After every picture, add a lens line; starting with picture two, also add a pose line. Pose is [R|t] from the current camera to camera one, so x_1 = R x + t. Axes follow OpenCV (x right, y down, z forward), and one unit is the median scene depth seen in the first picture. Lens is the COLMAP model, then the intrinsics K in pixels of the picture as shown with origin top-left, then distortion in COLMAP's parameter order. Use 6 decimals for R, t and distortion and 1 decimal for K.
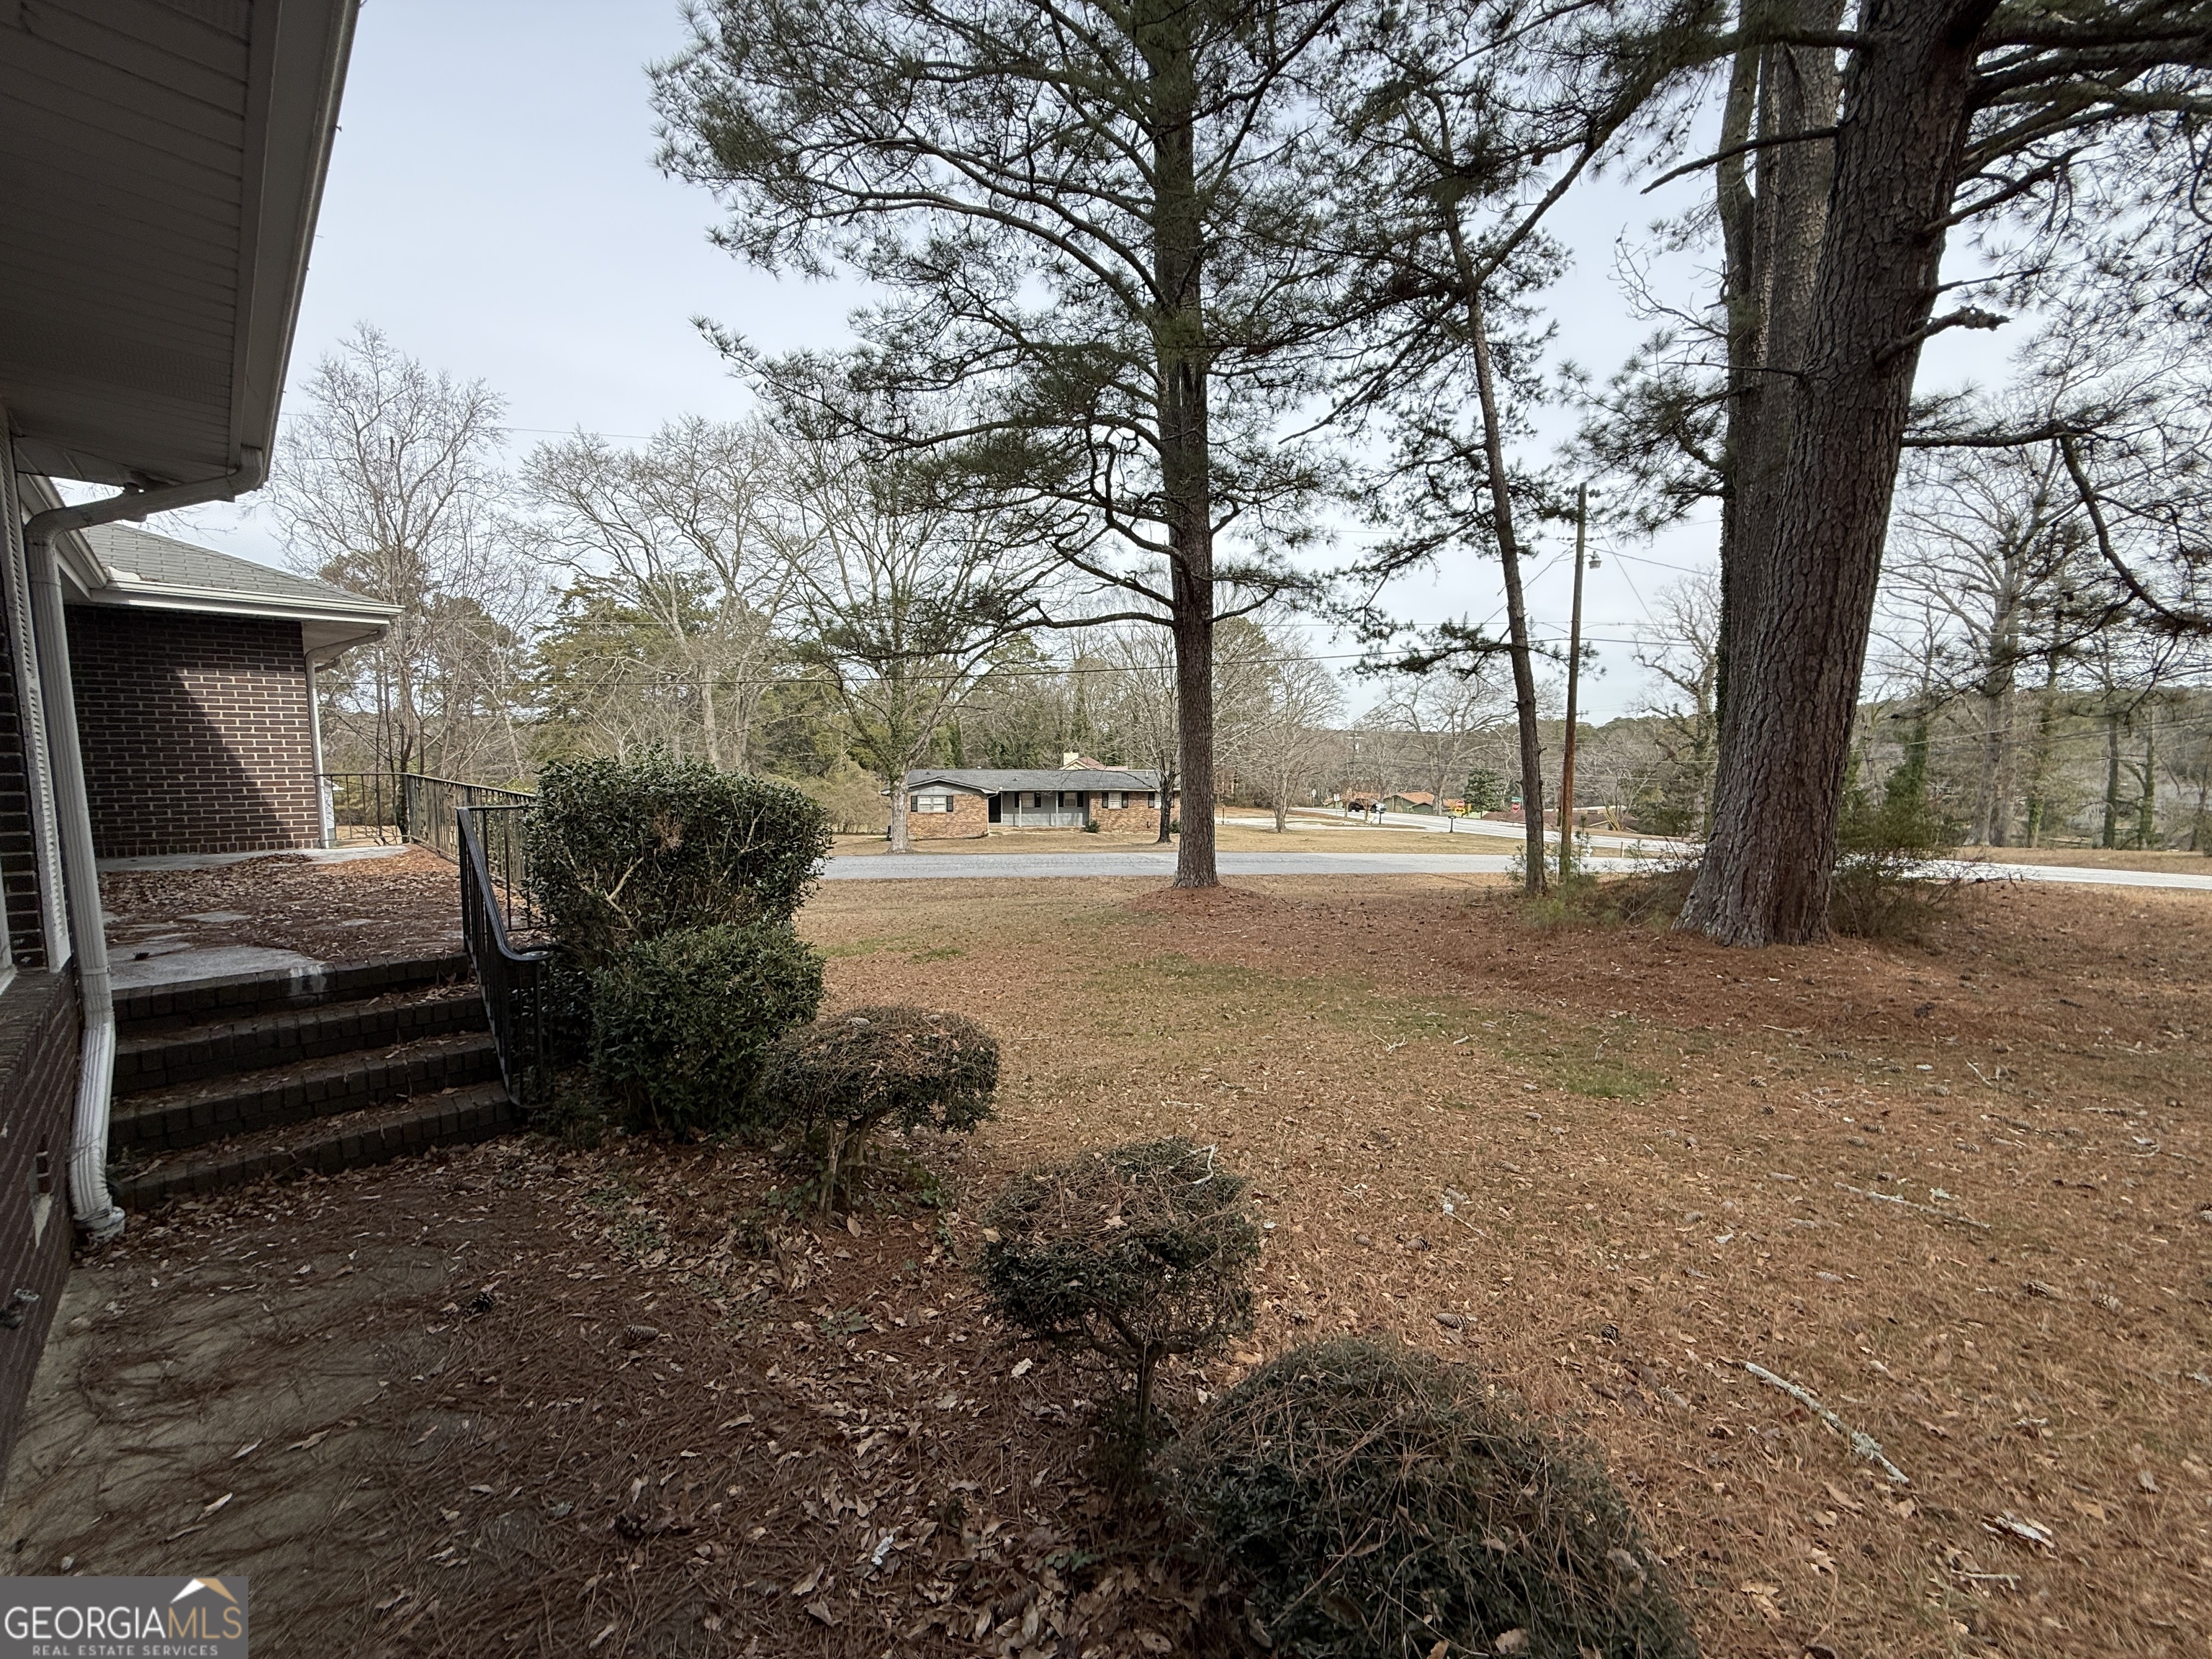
lens RADIAL K [[875.1, 0, 1109.8], [0, 875.1, 823.6], [0, 0, 1]] dist [0.001369, 0.000358]
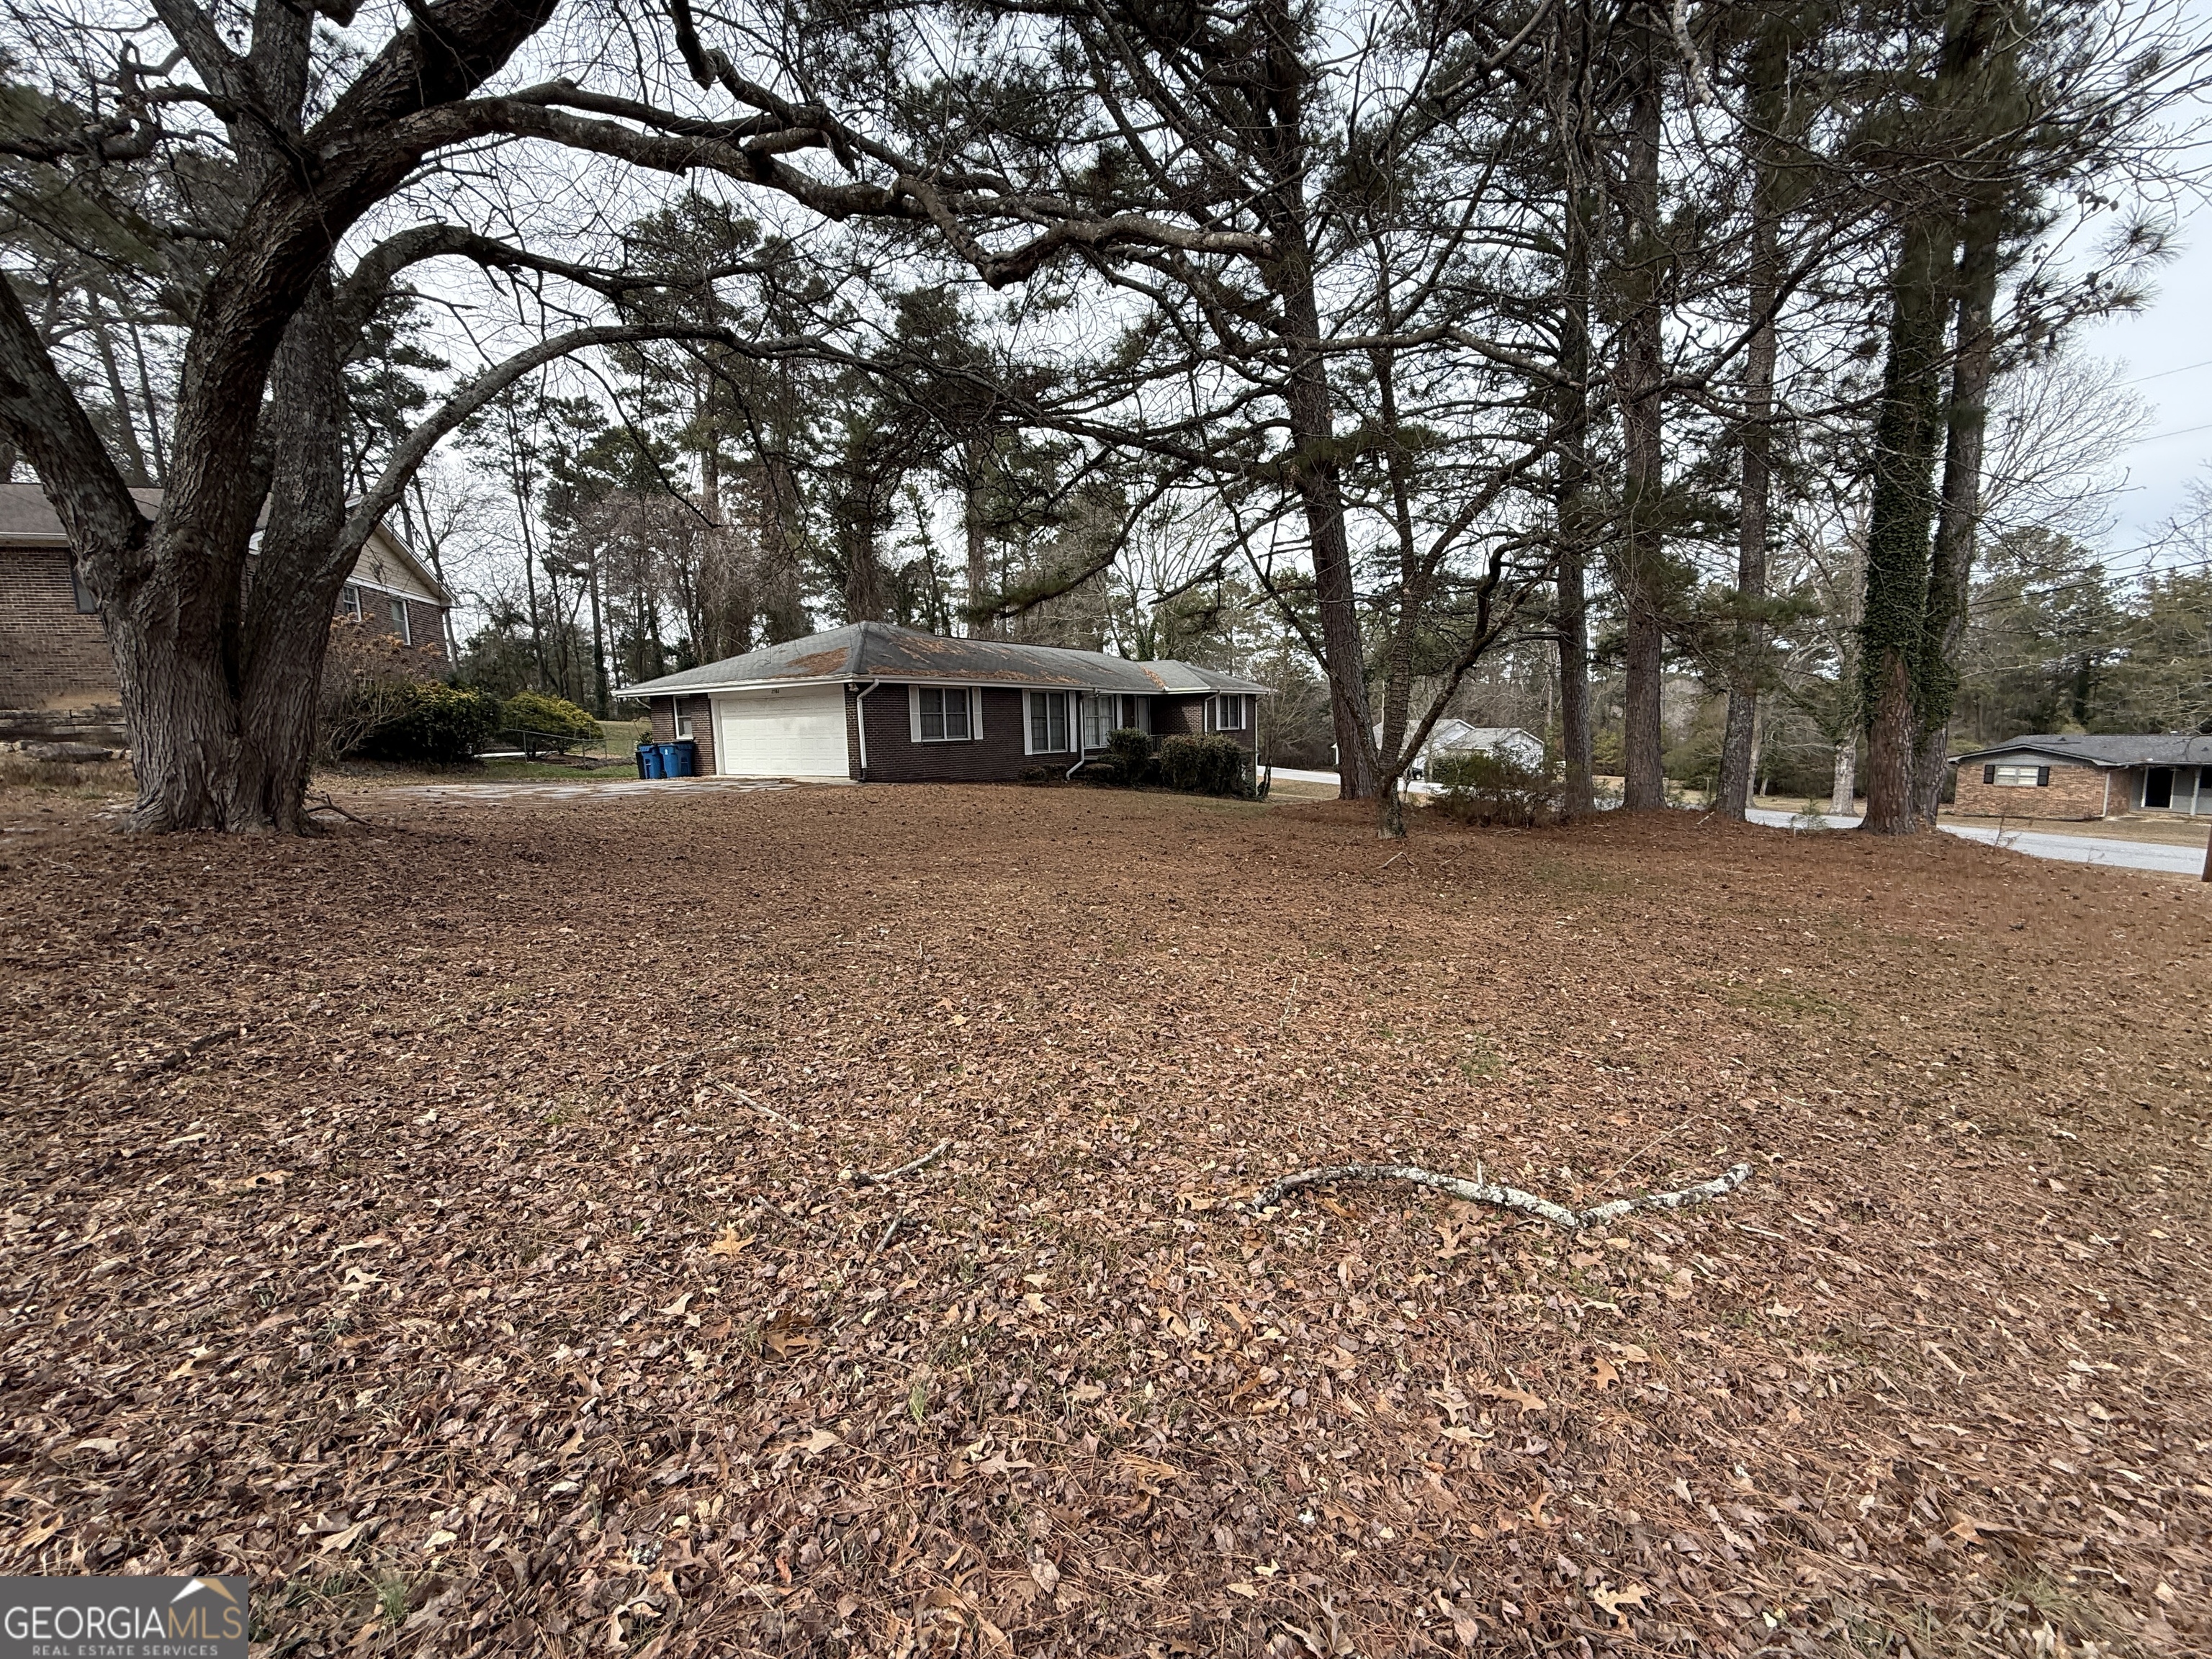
lens RADIAL K [[875.1, 0, 1109.8], [0, 875.1, 823.6], [0, 0, 1]] dist [0.001369, 0.000358]
pose [[0.201331, 0.100993, -0.974303, 0.427993], [-0.062779, 0.993956, 0.090058, 0.002142], [0.977509, 0.043034, 0.206454, -0.021784]]
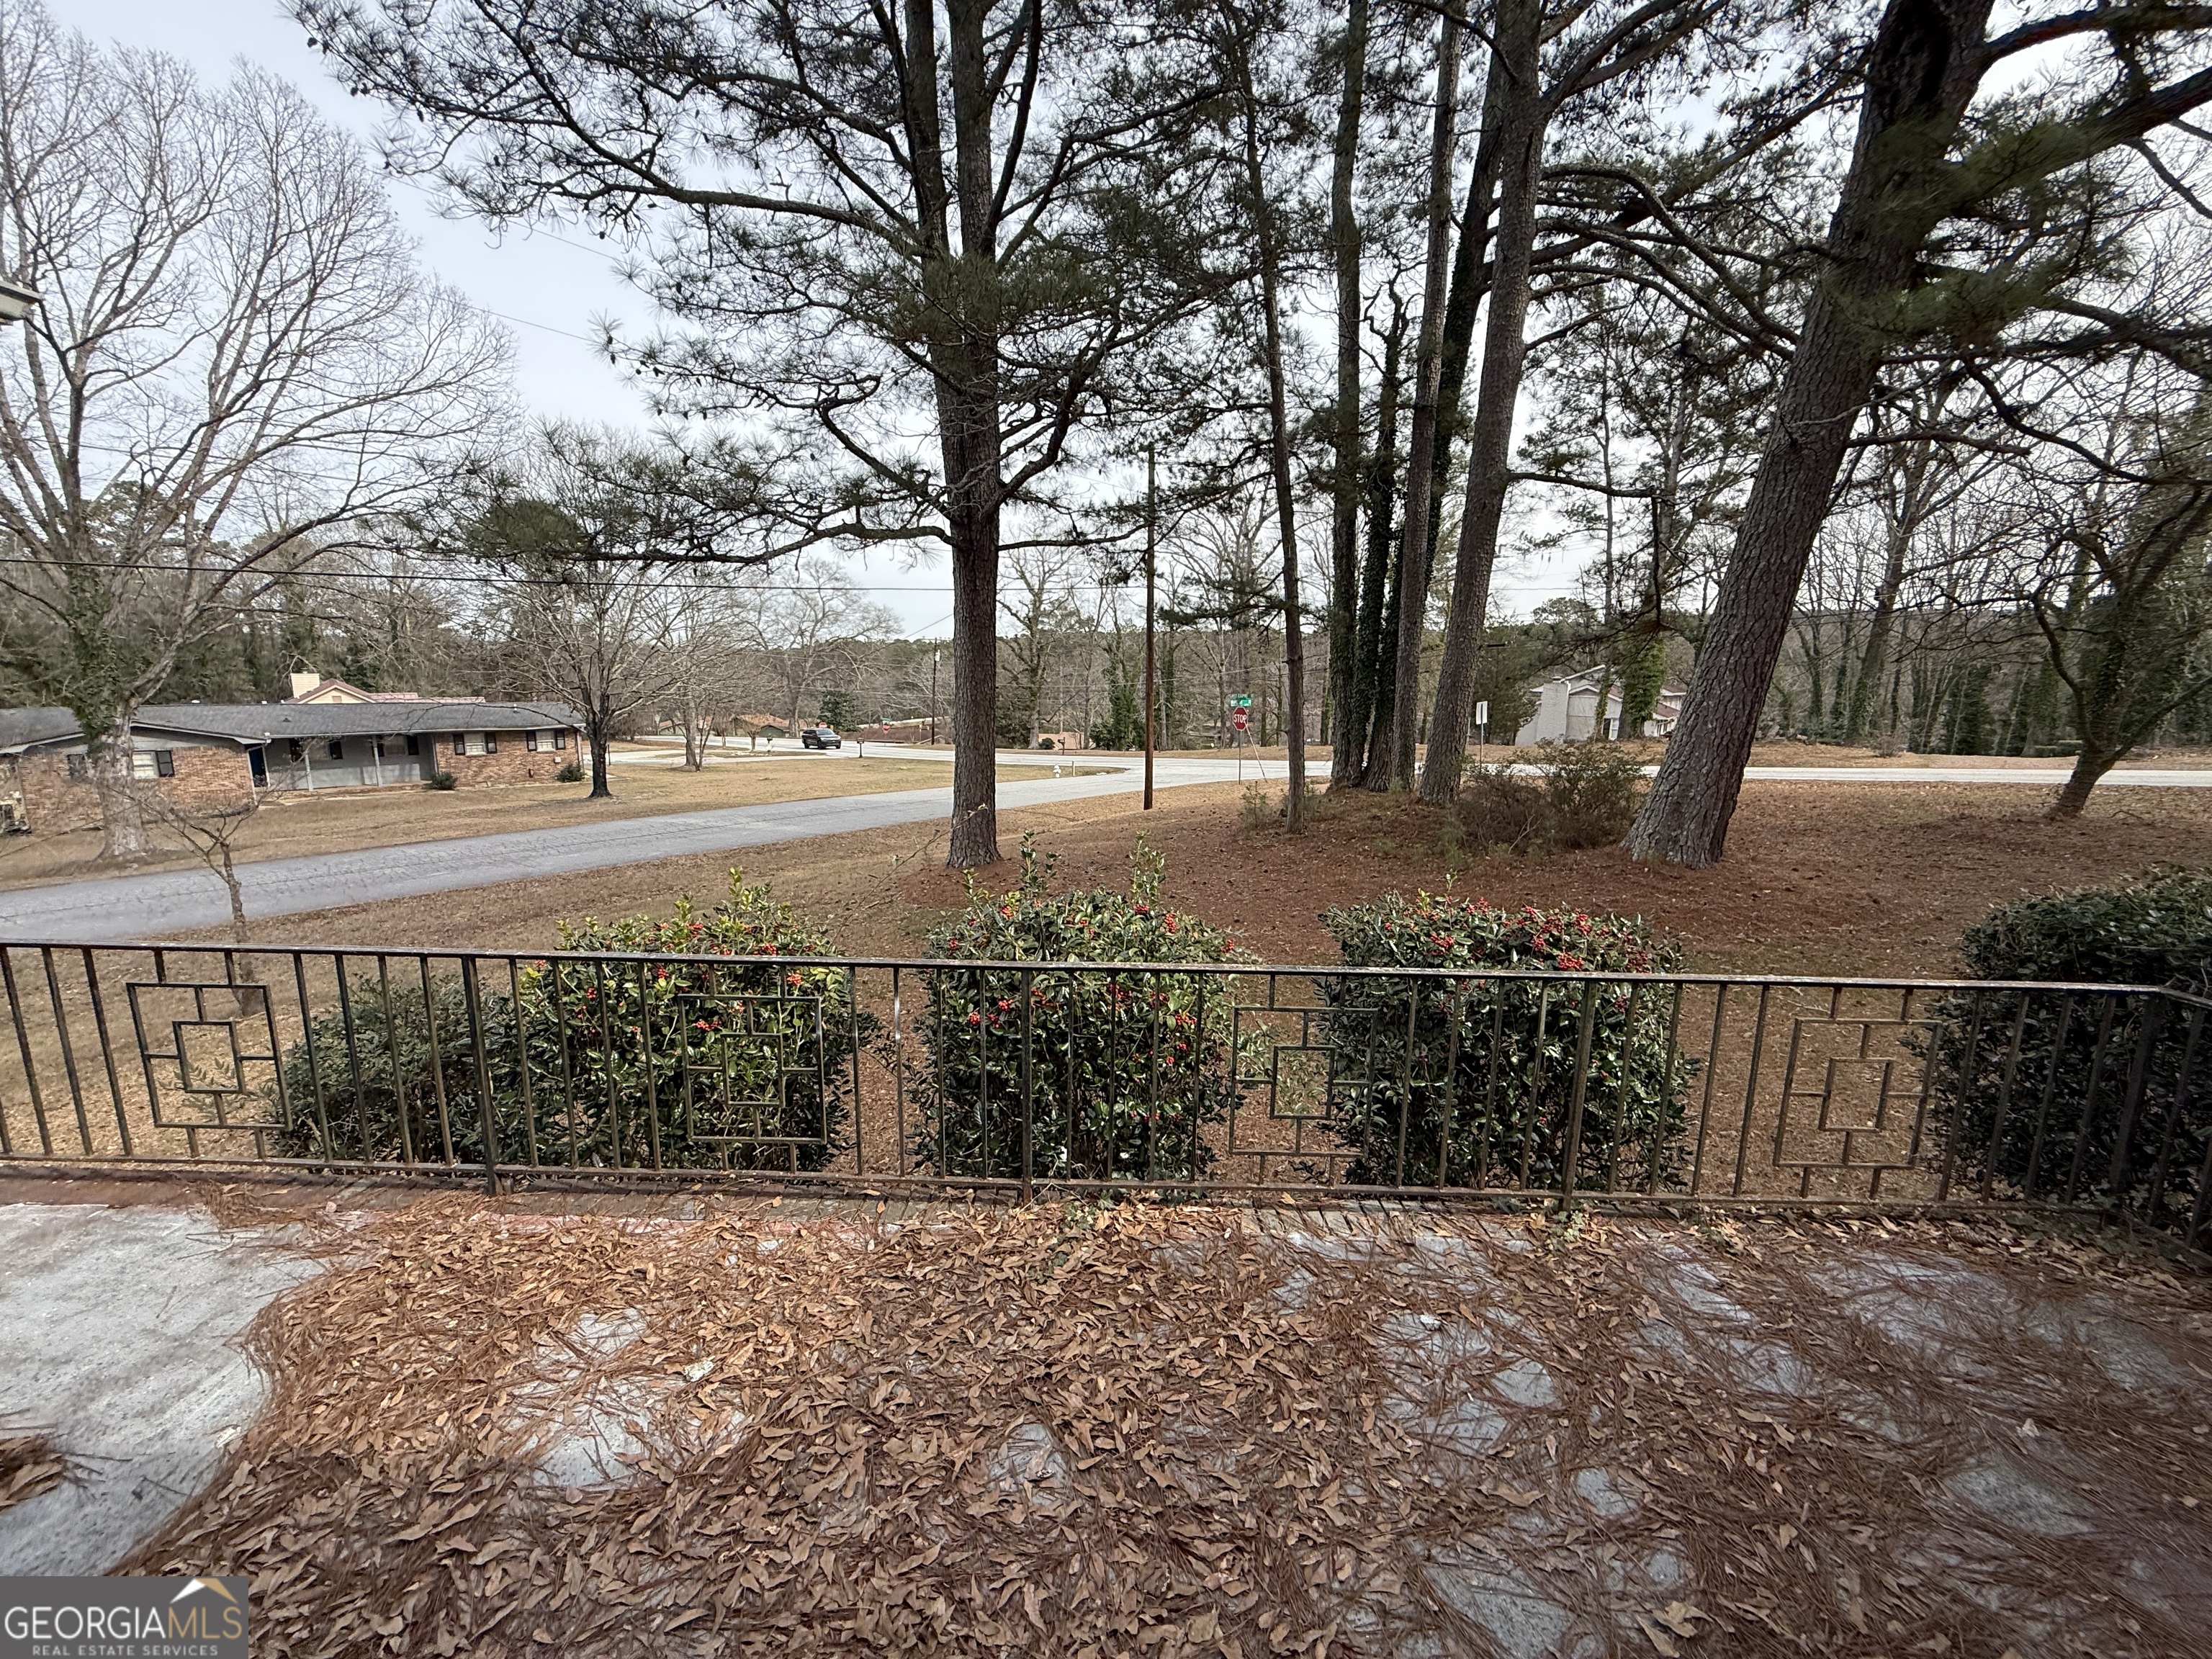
lens RADIAL K [[875.1, 0, 1109.8], [0, 875.1, 823.6], [0, 0, 1]] dist [0.001369, 0.000358]
pose [[0.716323, -0.117278, 0.687842, -0.130241], [0.058275, 0.992385, 0.108515, -0.008583], [-0.695331, -0.037648, 0.717703, 0.072917]]
